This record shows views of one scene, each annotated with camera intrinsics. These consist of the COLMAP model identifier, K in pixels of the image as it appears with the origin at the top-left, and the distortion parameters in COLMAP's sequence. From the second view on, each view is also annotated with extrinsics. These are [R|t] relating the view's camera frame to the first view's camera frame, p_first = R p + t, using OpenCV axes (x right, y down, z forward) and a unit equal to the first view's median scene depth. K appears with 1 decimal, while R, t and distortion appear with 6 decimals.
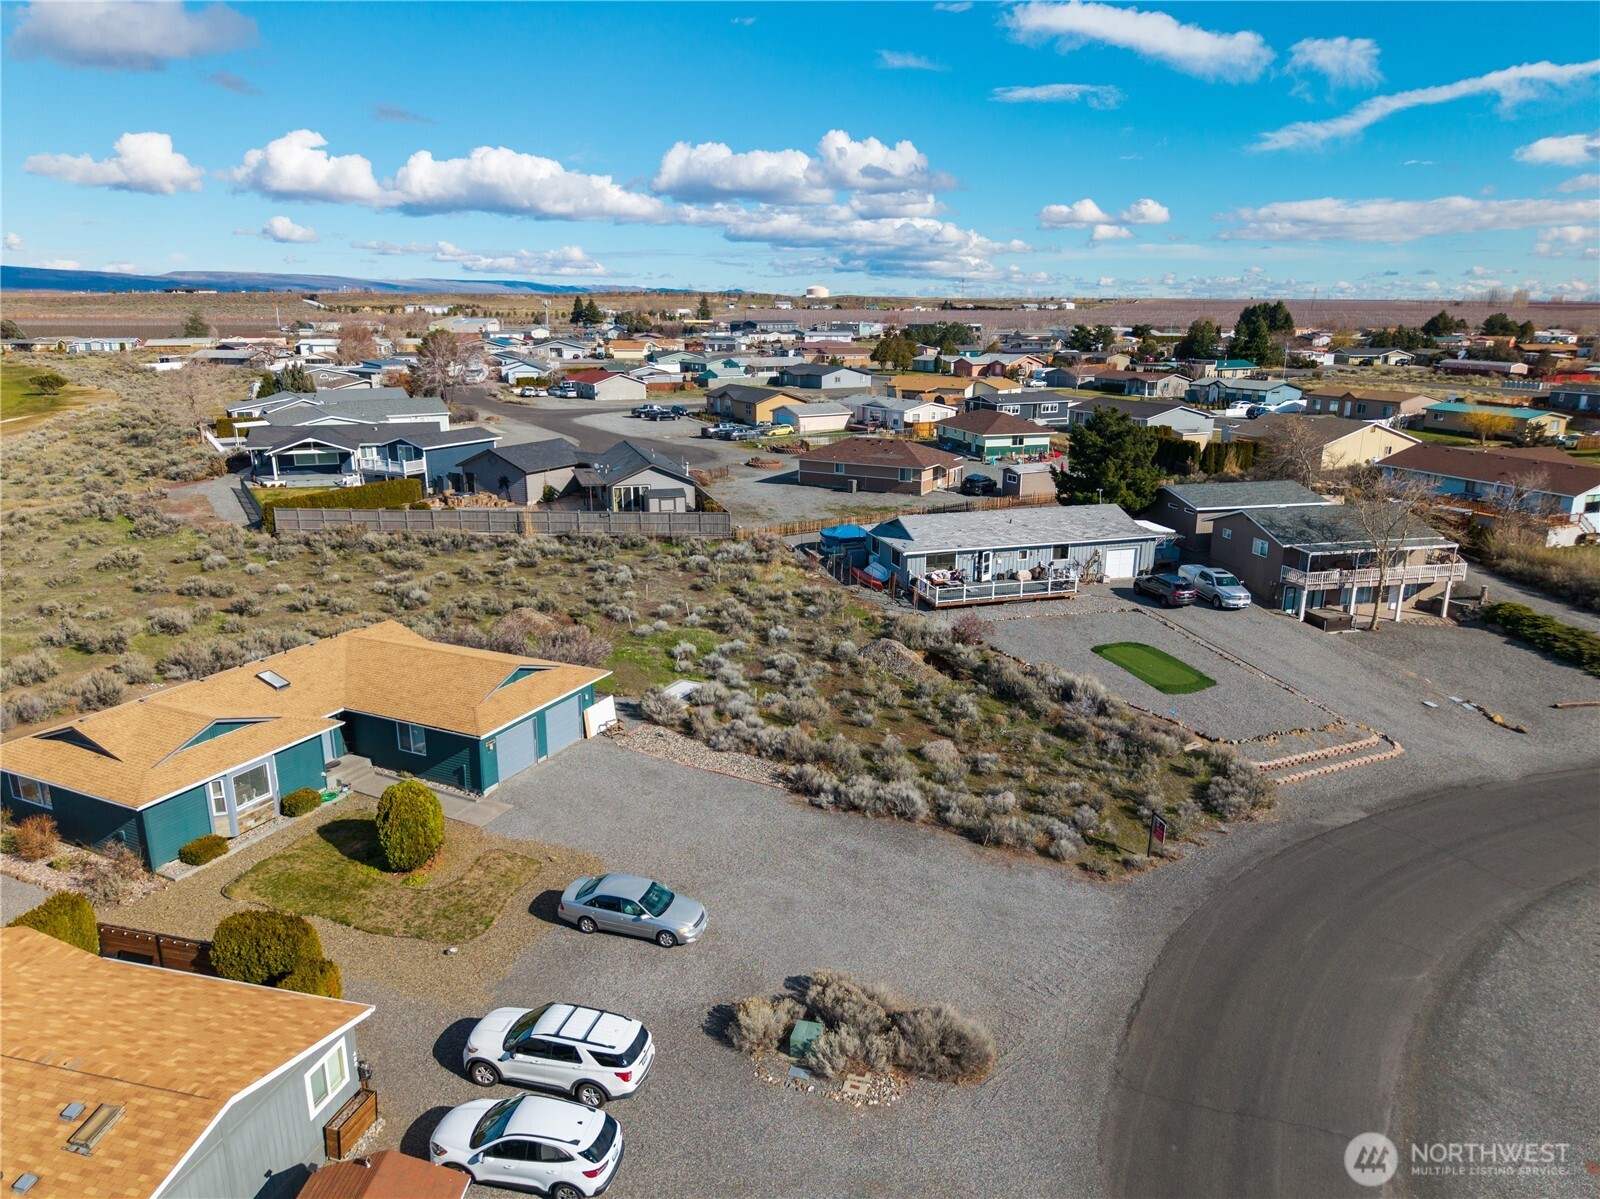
lens RADIAL K [[1076.9, 0, 807.7], [0, 1076.9, 608.5], [0, 0, 1]] dist [0.002753, -0.001756]
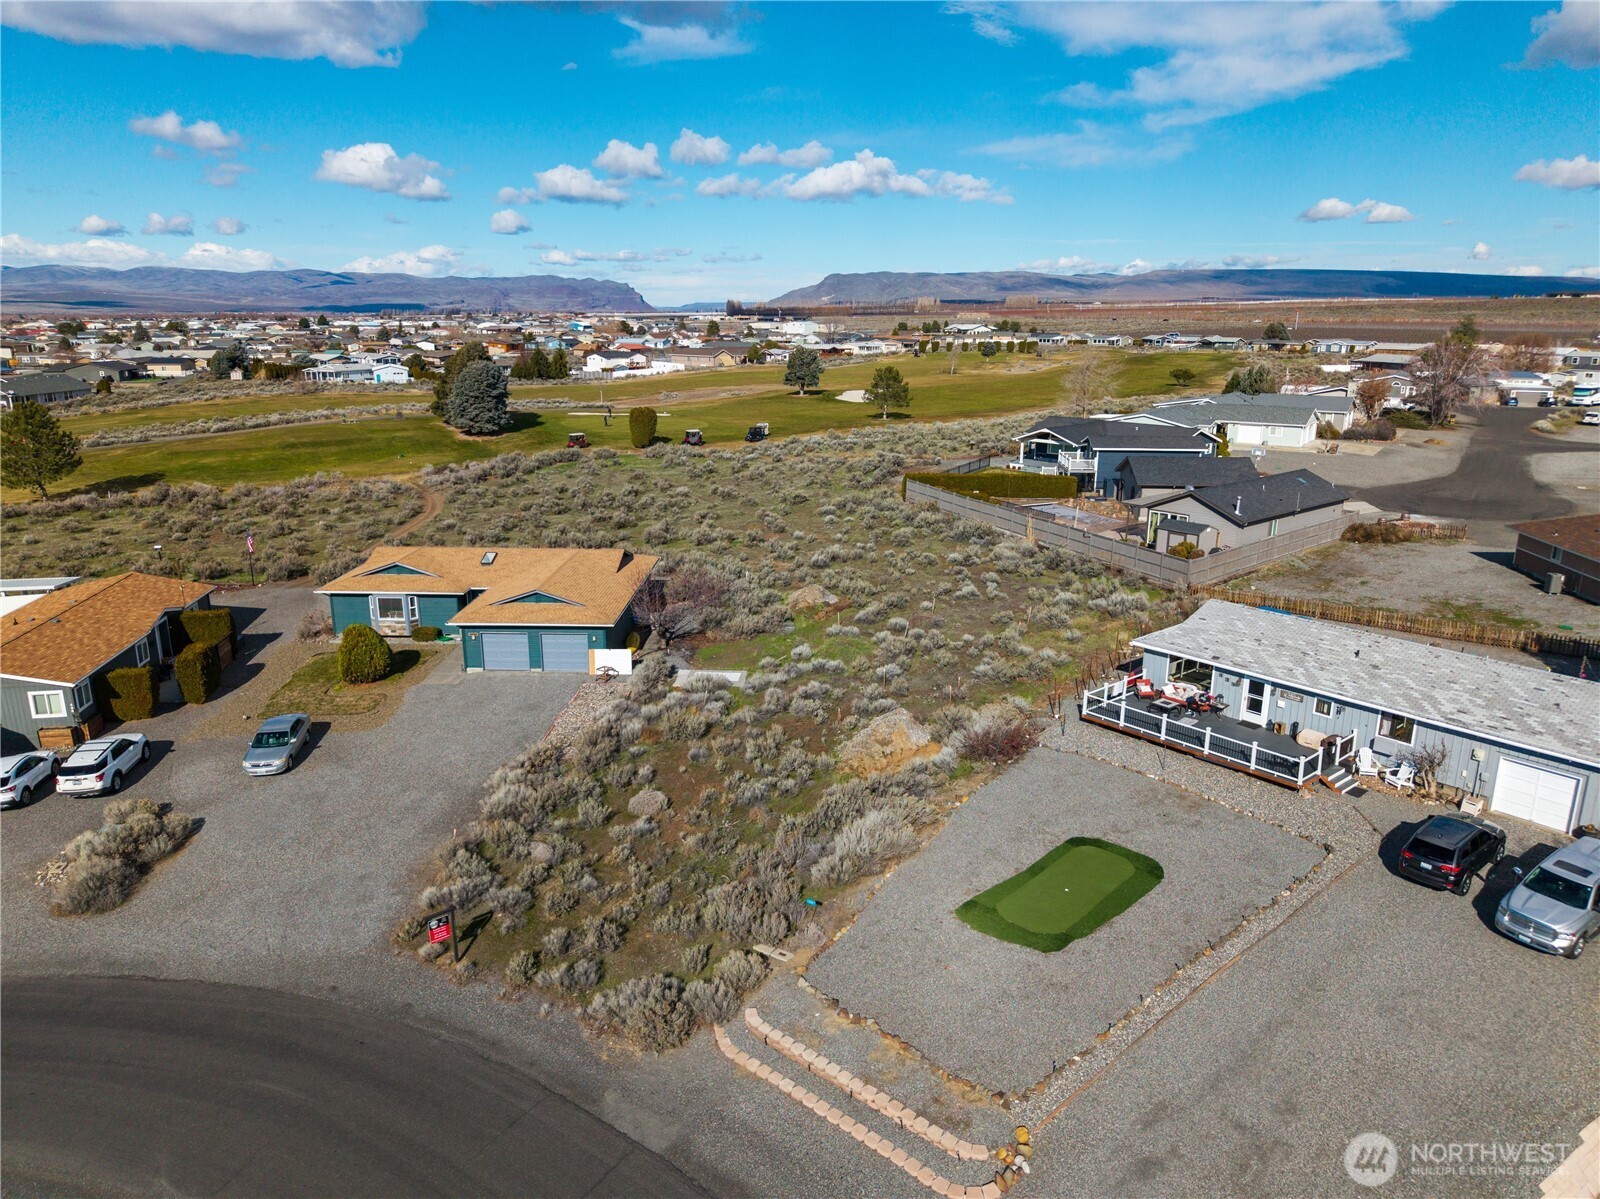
lens RADIAL K [[1076.9, 0, 804.2], [0, 1076.9, 598.6], [0, 0, 1]] dist [0.002753, -0.001756]
pose [[0.399721, 0.236248, -0.885669, 0.449073], [-0.248289, 0.958001, 0.143485, -0.091459], [0.882370, 0.162548, 0.441590, 0.342017]]
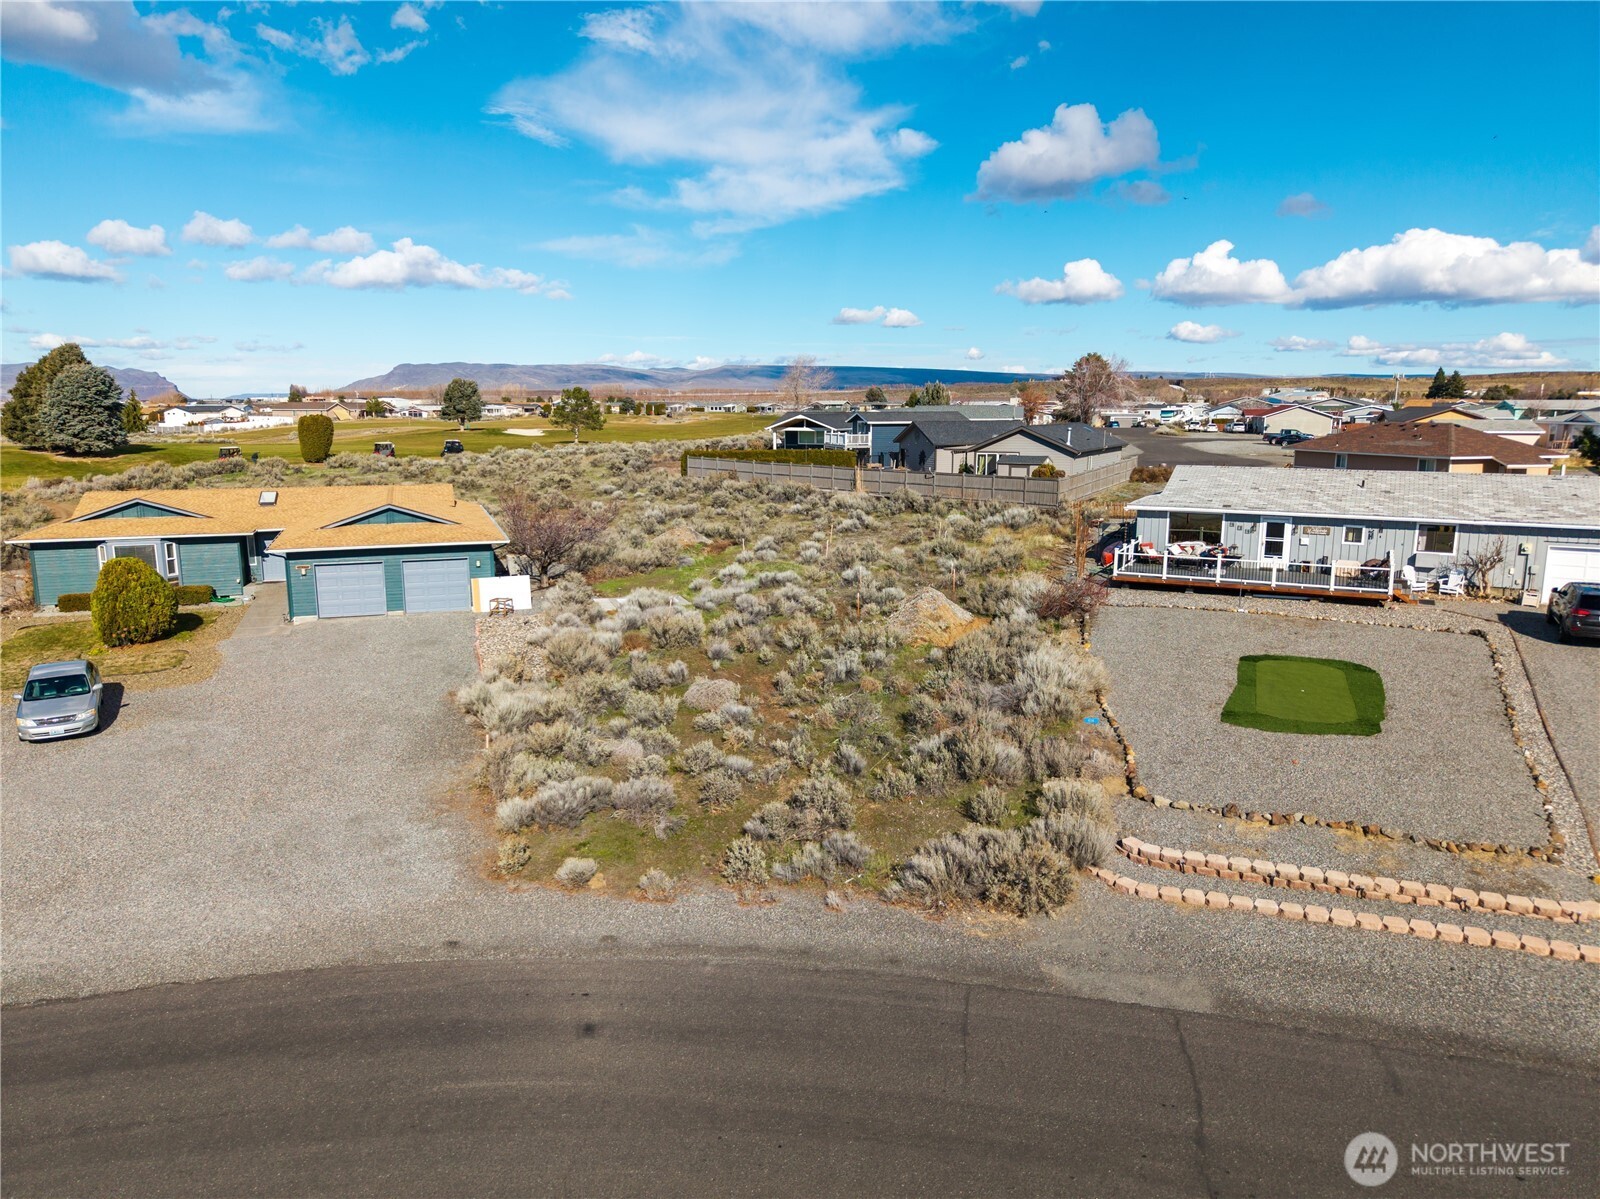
lens RADIAL K [[1076.9, 0, 799.1], [0, 1076.9, 589.9], [0, 0, 1]] dist [0.002753, -0.001756]
pose [[0.710150, 0.115875, -0.694449, 0.294326], [-0.187434, 0.981883, -0.027835, 0.039176], [0.678643, 0.149930, 0.719003, 0.275773]]
